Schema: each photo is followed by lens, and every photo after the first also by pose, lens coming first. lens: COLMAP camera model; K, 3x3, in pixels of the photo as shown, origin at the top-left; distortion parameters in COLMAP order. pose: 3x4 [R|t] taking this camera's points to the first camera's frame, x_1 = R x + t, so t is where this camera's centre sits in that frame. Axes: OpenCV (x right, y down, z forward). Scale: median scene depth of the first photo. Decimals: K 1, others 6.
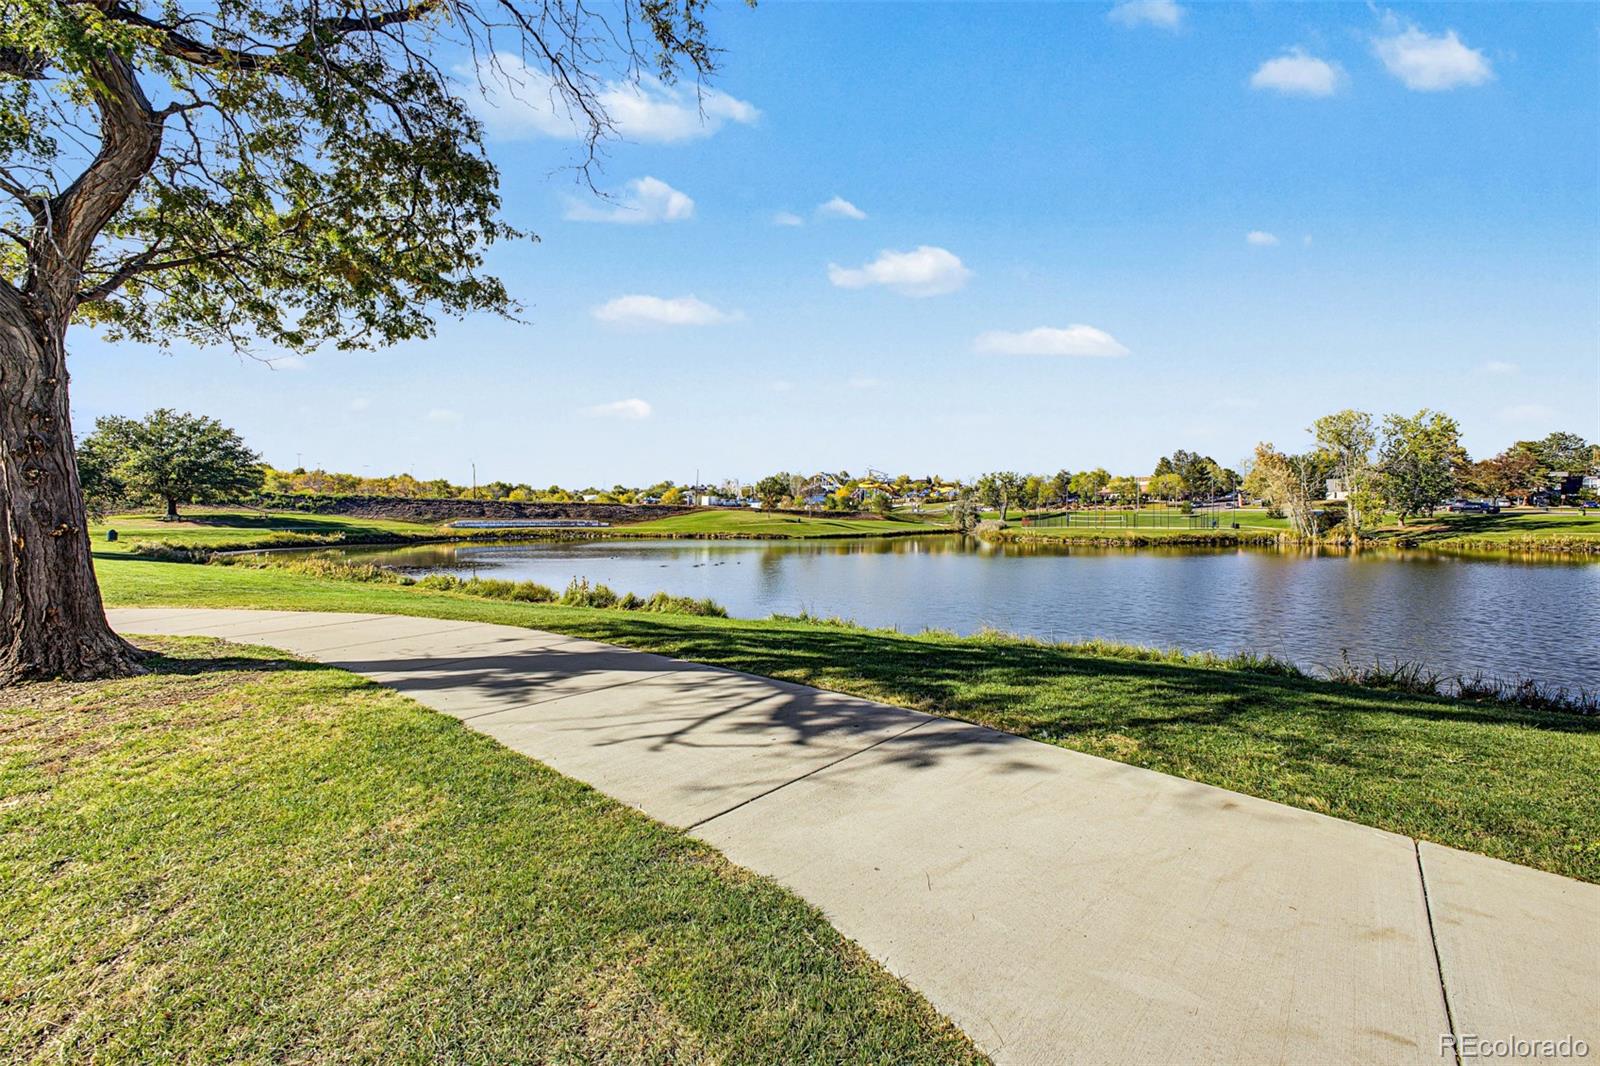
lens RADIAL K [[691.3, 0, 798.4], [0, 691.3, 527.1], [0, 0, 1]] dist [0.000353, -0.000139]
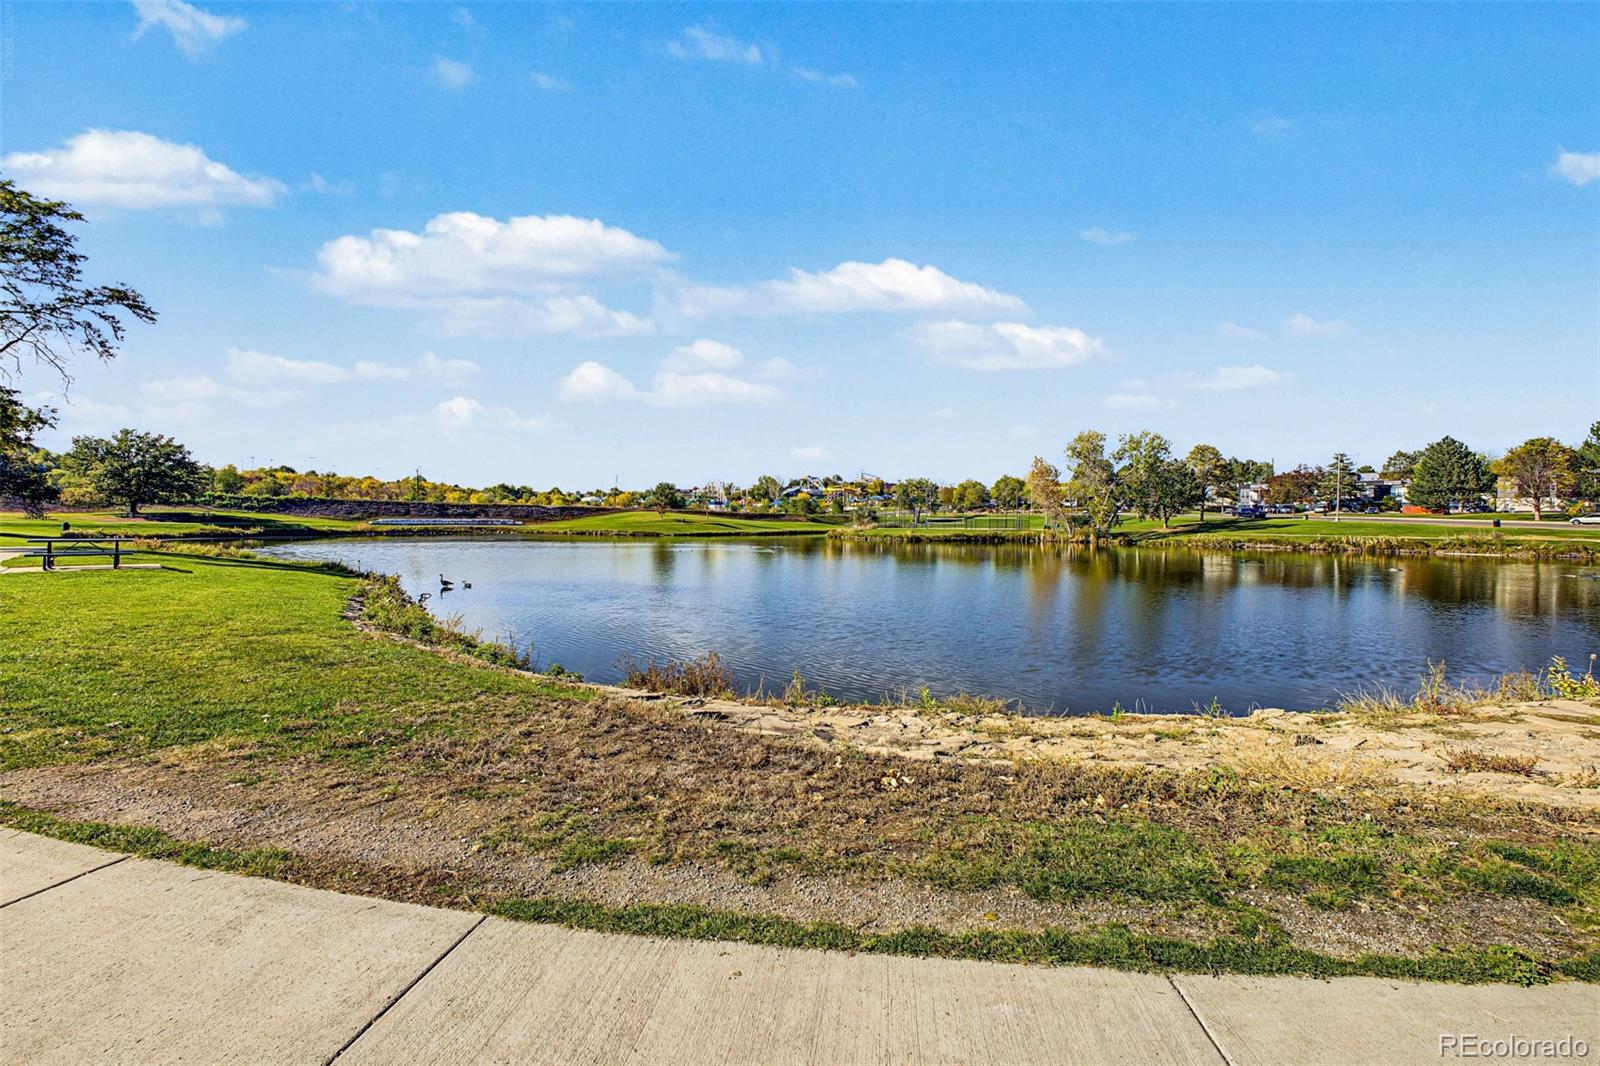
lens RADIAL K [[691.3, 0, 801.2], [0, 691.3, 537.5], [0, 0, 1]] dist [0.000353, -0.000139]
pose [[0.999463, 0.006956, -0.032010, 0.307891], [-0.006591, 0.999912, 0.011498, 0.004978], [0.032088, -0.011281, 0.999421, -0.199437]]
